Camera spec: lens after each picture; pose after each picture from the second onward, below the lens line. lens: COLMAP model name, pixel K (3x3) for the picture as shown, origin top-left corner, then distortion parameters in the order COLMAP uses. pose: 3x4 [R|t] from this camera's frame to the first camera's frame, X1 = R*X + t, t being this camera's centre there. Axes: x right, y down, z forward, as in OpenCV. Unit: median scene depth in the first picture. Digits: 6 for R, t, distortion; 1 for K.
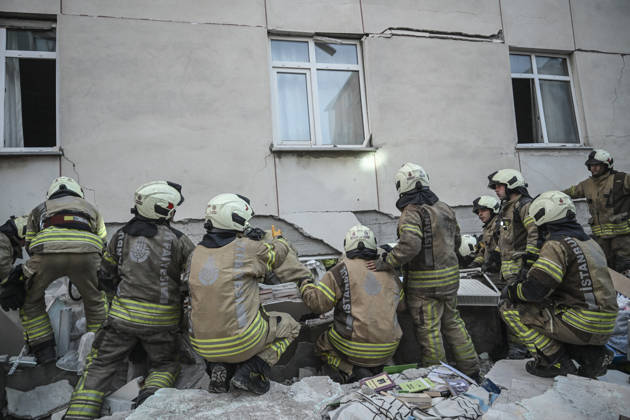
lens RADIAL K [[422.0, 0, 312.2], [0, 422.0, 201.1], [0, 0, 1]] dist [0.005160, -0.008235]
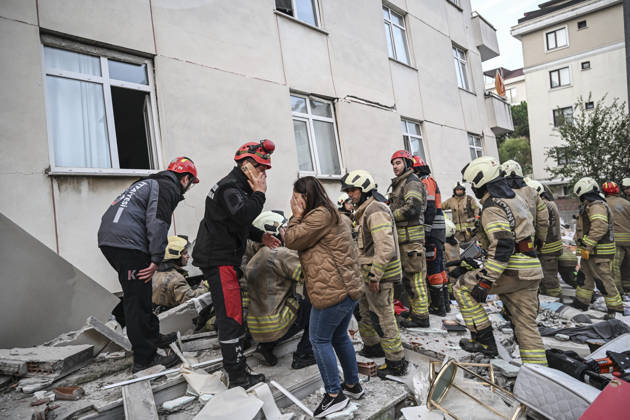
lens RADIAL K [[422.0, 0, 312.4], [0, 422.0, 205.2], [0, 0, 1]] dist [0.005160, -0.008235]
pose [[0.844488, -0.003264, 0.535565, -0.710132], [0.024231, 0.999190, -0.032117, 0.011377], [-0.535026, 0.040099, 0.843883, -0.148659]]
